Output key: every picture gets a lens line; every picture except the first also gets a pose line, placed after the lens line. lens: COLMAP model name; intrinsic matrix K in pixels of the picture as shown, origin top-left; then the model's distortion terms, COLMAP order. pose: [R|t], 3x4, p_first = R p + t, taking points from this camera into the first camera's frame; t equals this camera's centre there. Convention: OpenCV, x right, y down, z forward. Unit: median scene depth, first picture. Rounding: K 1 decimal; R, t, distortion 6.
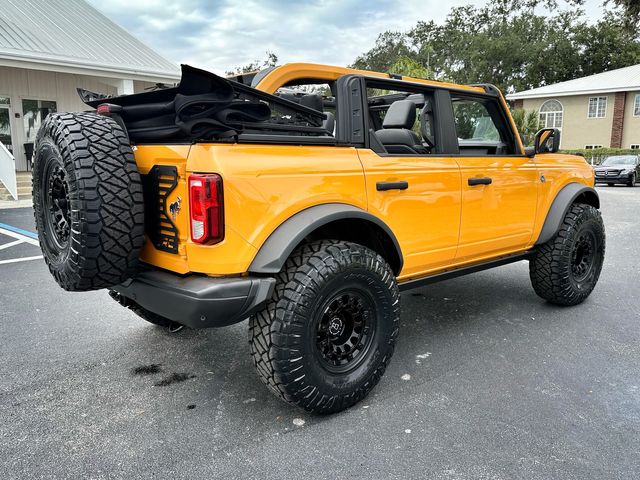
lens RADIAL K [[536.0, 0, 331.6], [0, 536.0, 238.6], [0, 0, 1]] dist [0.053628, -0.032350]
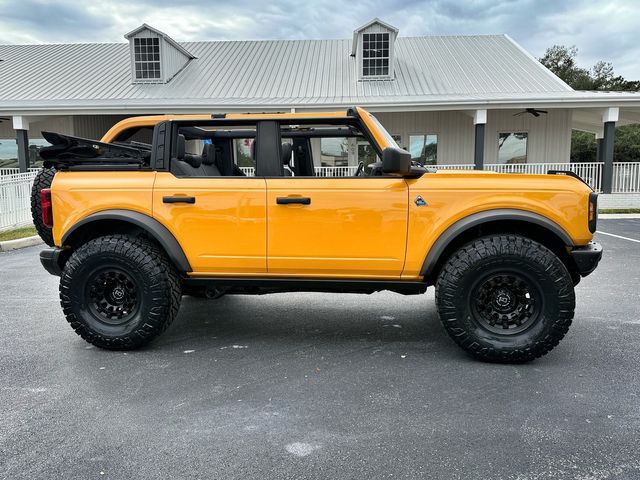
lens RADIAL K [[536.0, 0, 324.3], [0, 536.0, 242.8], [0, 0, 1]] dist [0.053628, -0.032350]
pose [[0.622623, 0.081526, -0.778263, 1.321600], [-0.109962, 0.993805, 0.016133, -0.053171], [0.774757, 0.075534, 0.627731, 0.438572]]
